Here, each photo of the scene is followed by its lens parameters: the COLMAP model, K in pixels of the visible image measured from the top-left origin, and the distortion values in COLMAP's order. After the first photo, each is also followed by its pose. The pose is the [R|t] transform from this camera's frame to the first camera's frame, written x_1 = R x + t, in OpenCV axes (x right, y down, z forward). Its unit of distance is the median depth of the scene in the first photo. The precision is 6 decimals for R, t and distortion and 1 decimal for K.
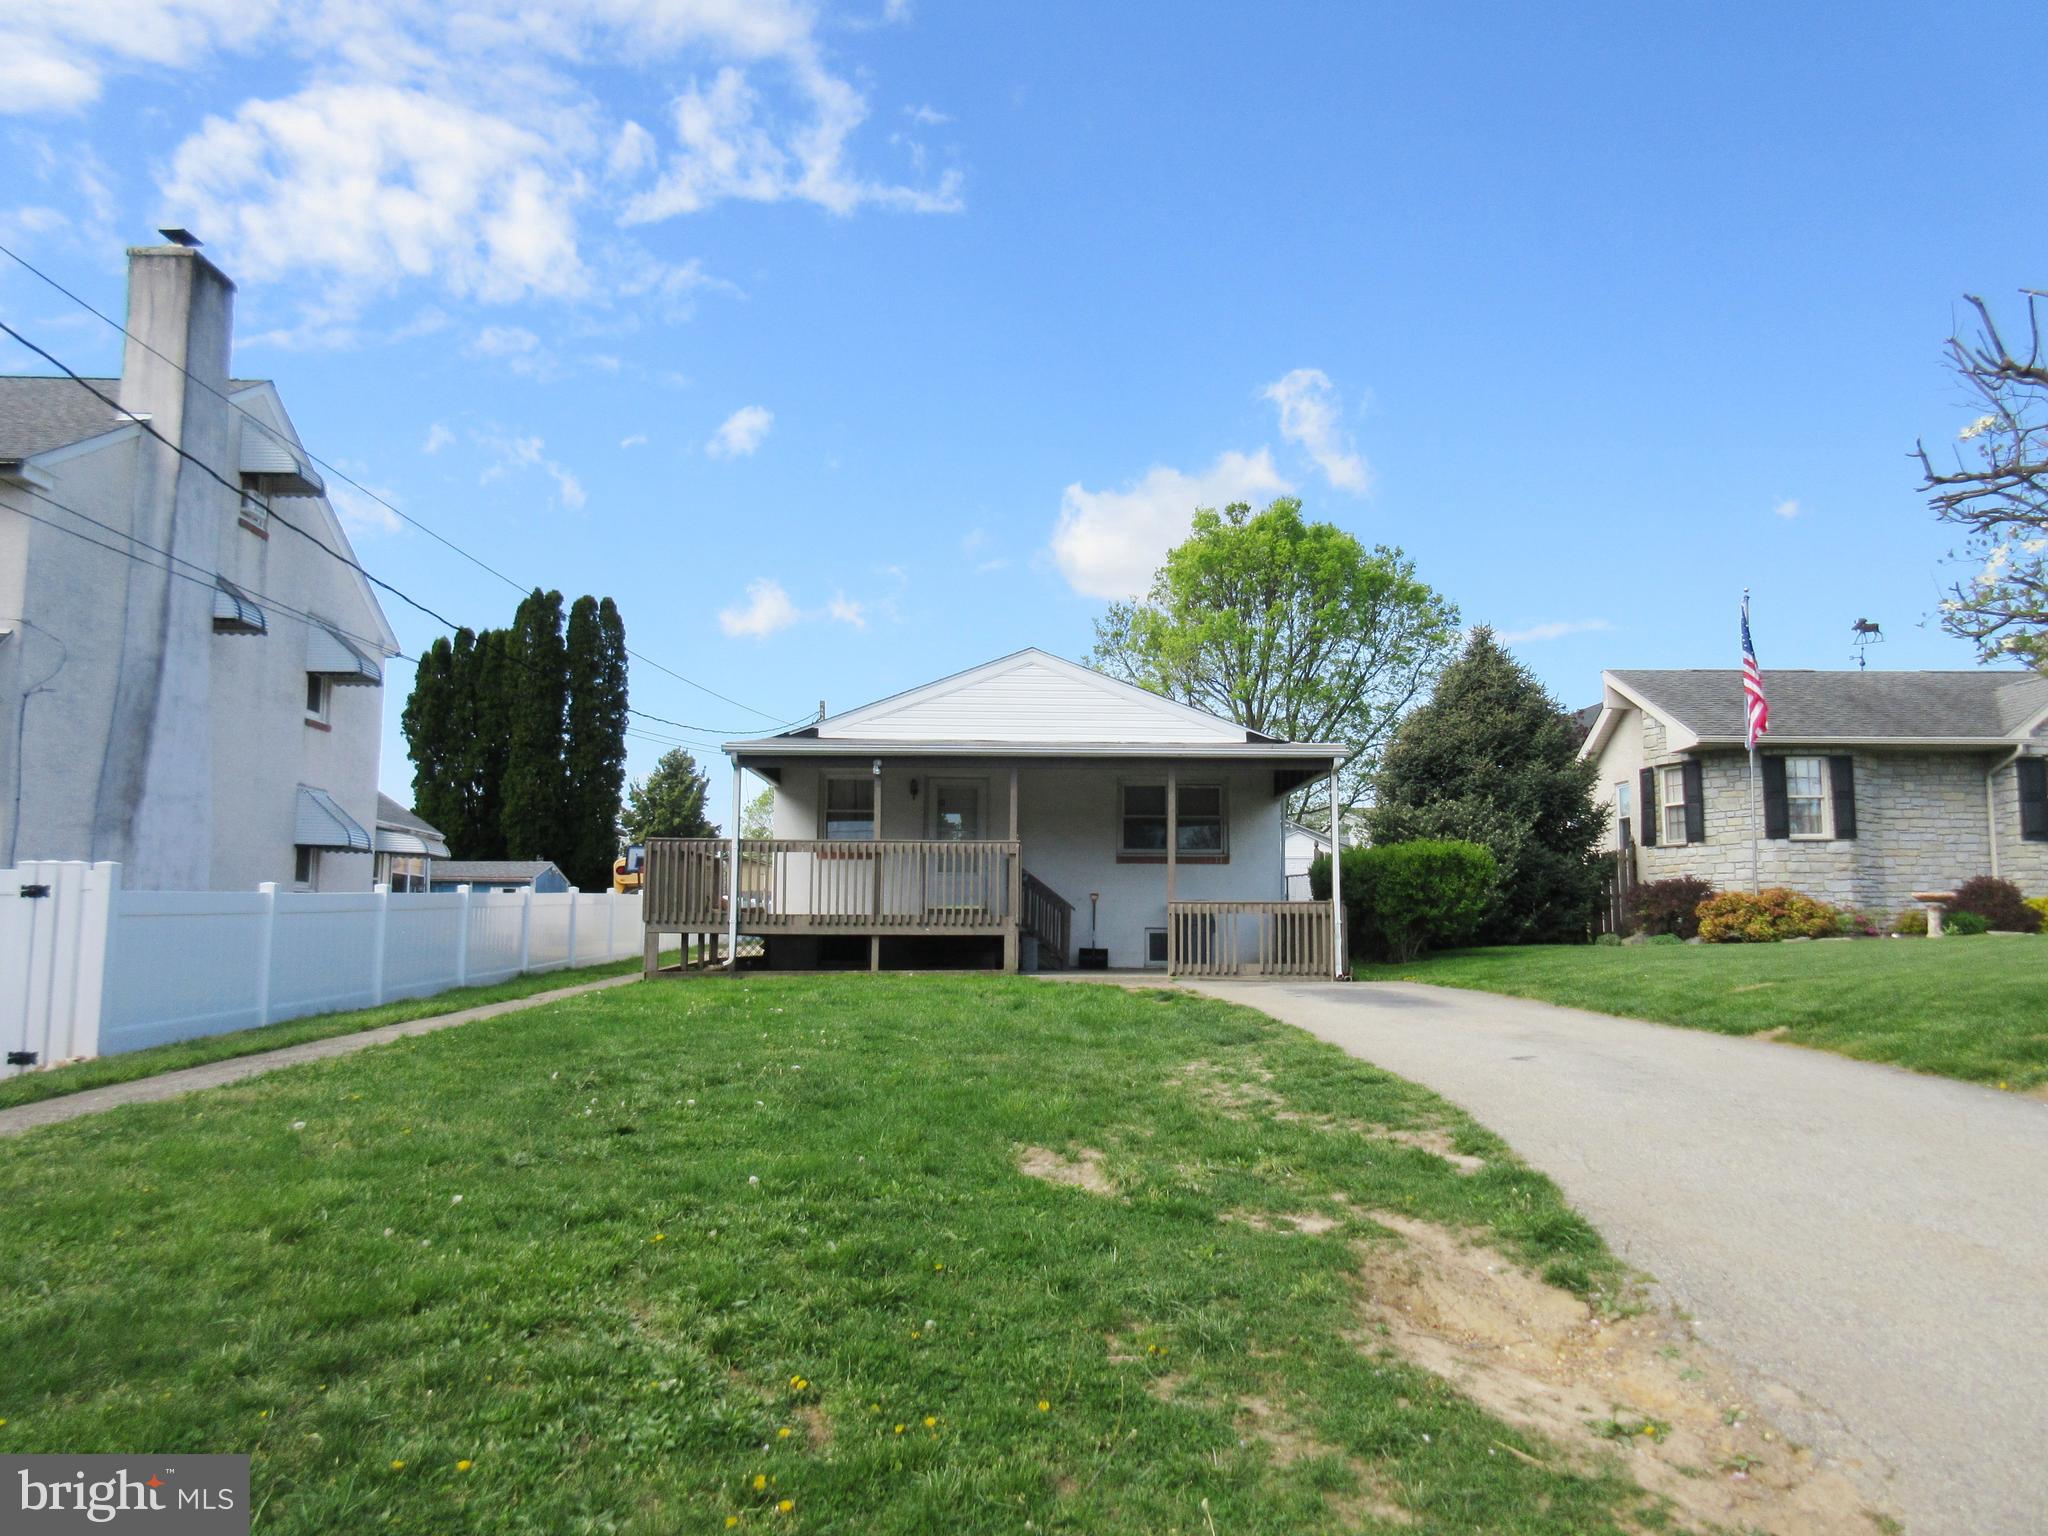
lens RADIAL K [[1541.9, 0, 1025.5], [0, 1541.9, 779.1], [0, 0, 1]] dist [-0.002032, 0.005130]
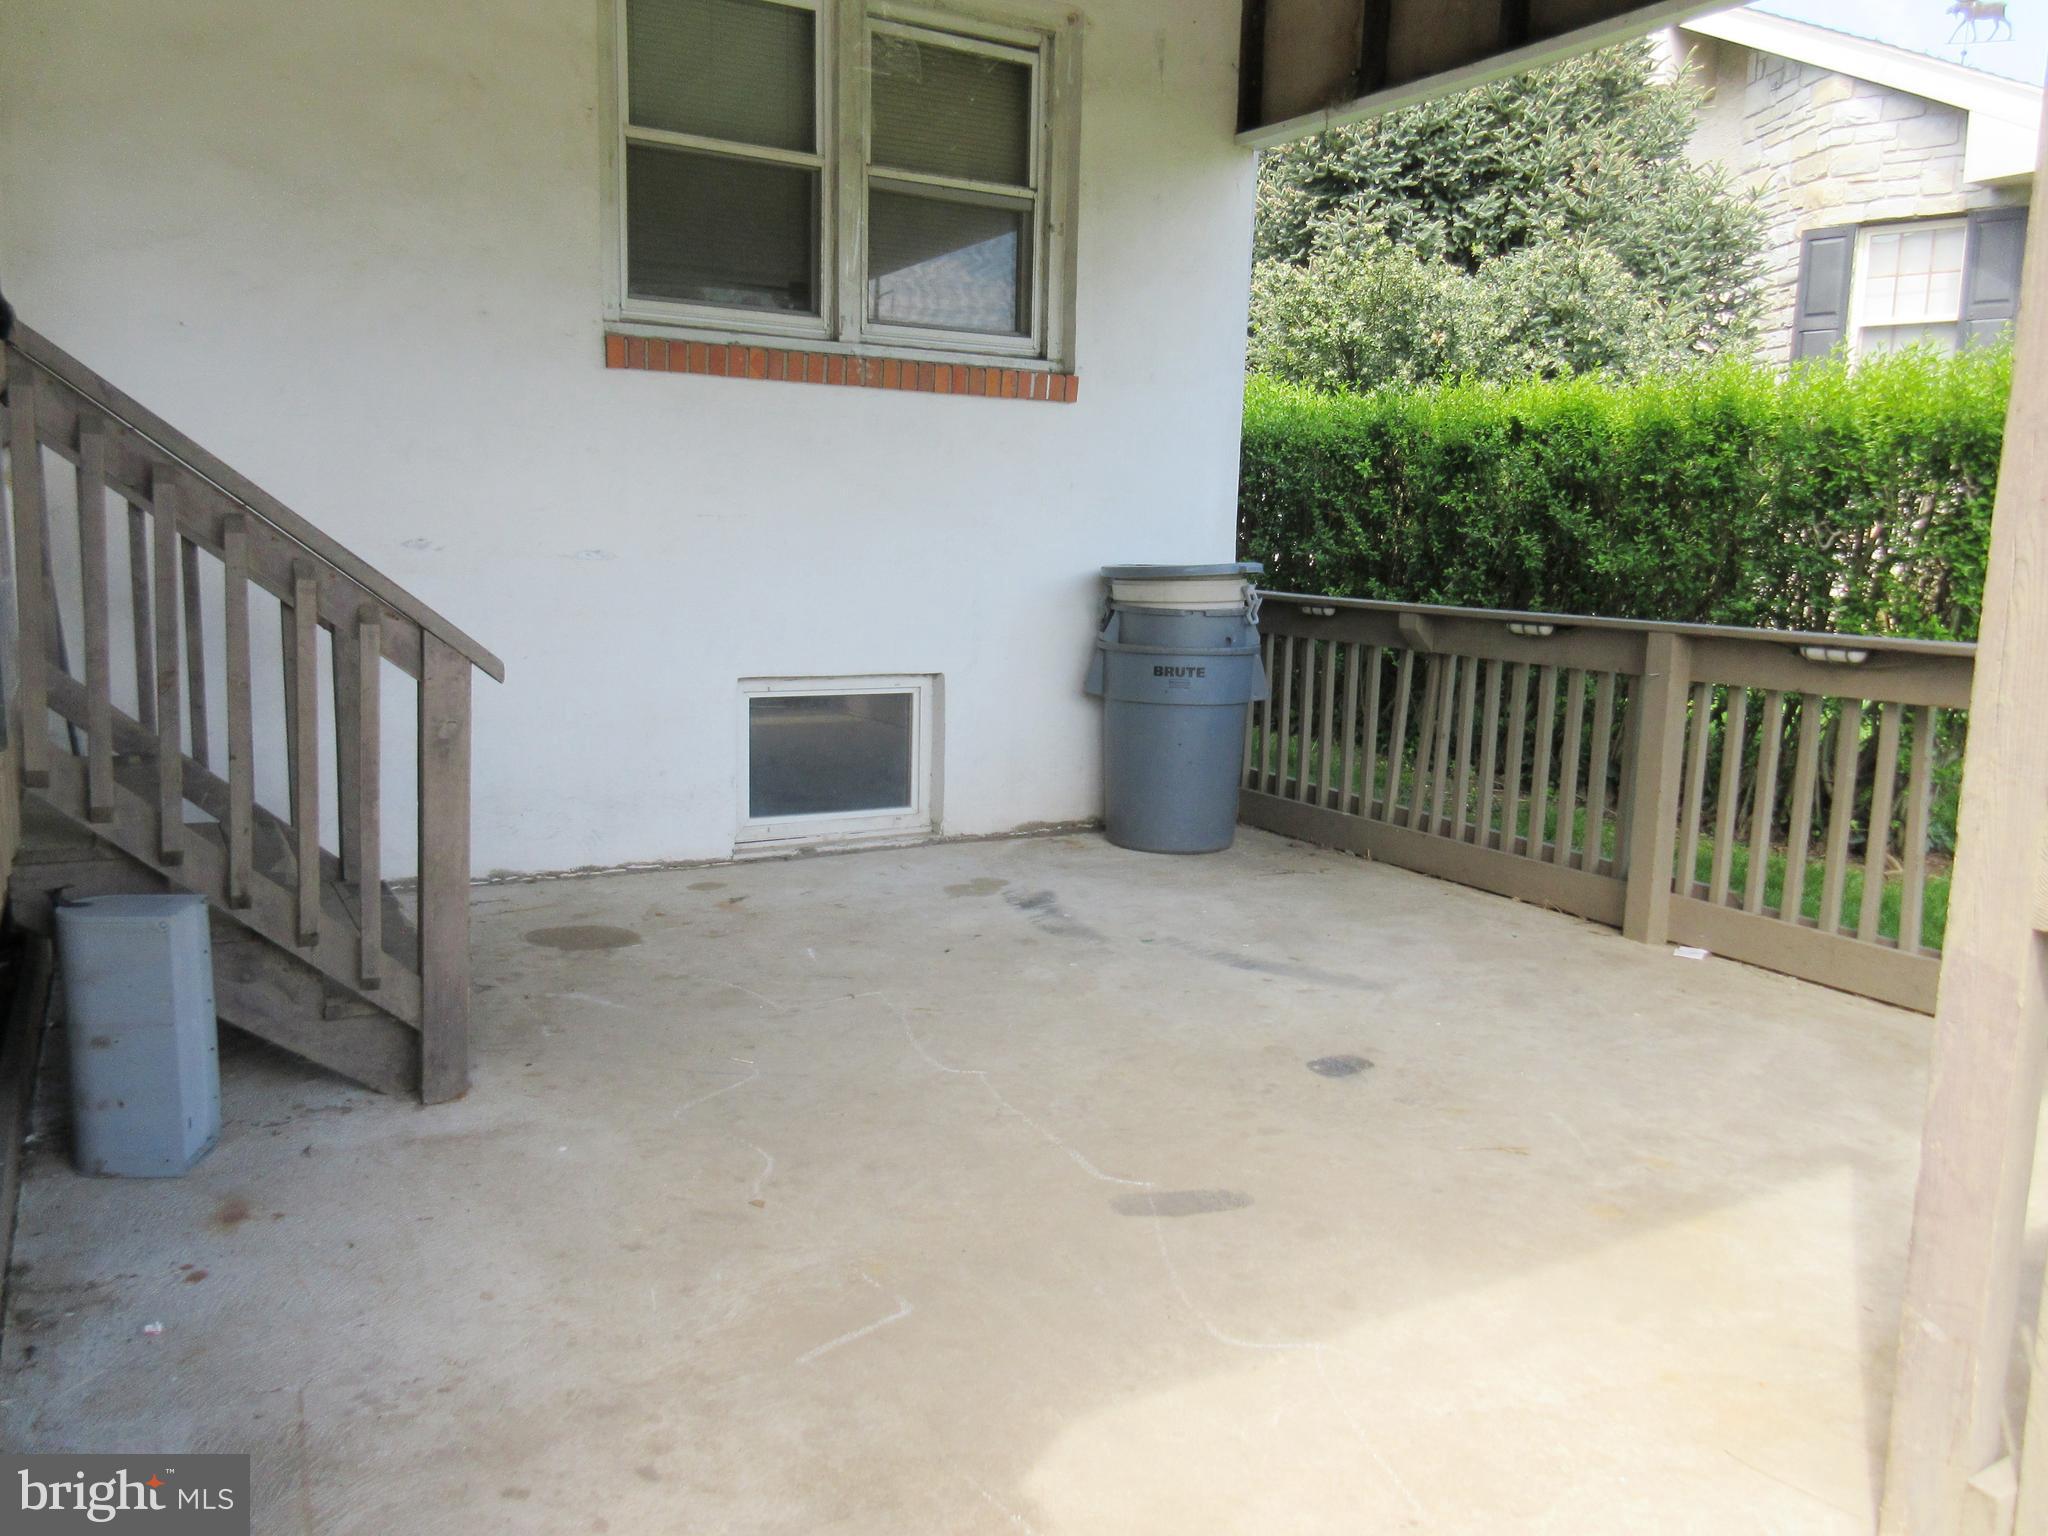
lens RADIAL K [[1542.4, 0, 1037.2], [0, 1542.4, 774.8], [0, 0, 1]] dist [-0.000175, -0.002012]
pose [[0.862625, -0.062363, 0.501985, 0.002949], [-0.076940, 0.964649, 0.252057, 0.047167], [-0.499958, -0.256053, 0.827332, 0.734301]]
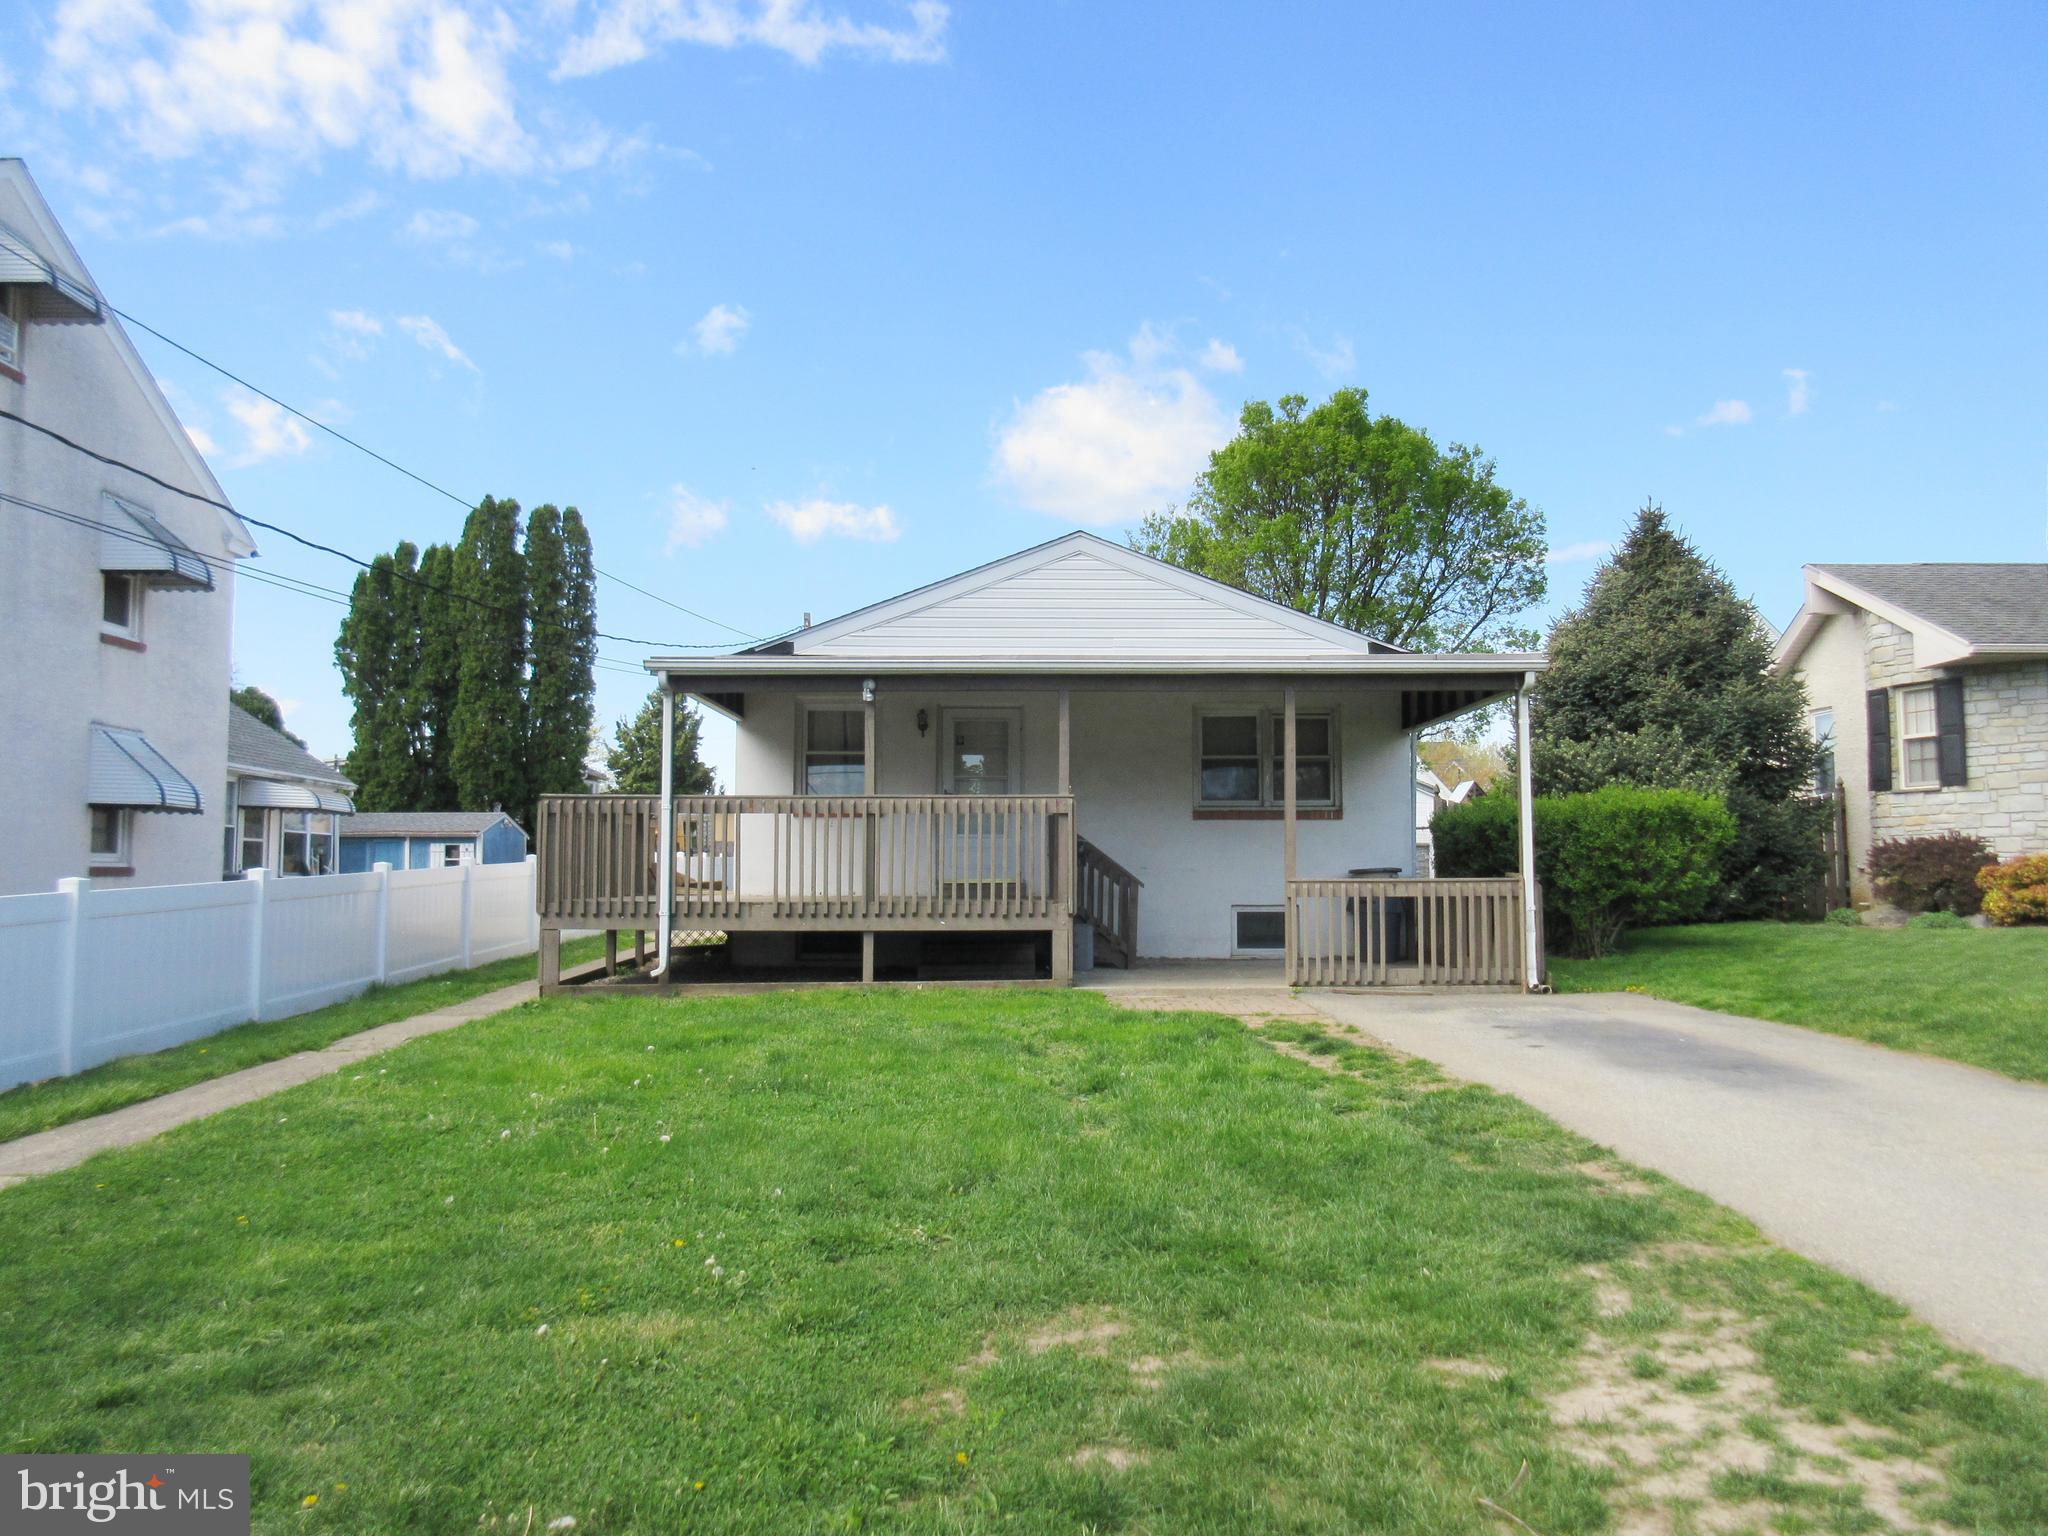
lens RADIAL K [[1541.9, 0, 1025.5], [0, 1541.9, 779.1], [0, 0, 1]] dist [-0.002032, 0.005130]
pose [[0.999936, -0.006847, -0.009039, -0.014542], [0.007211, 0.999138, 0.040892, 0.003229], [0.008751, -0.040954, 0.999123, 0.230767]]
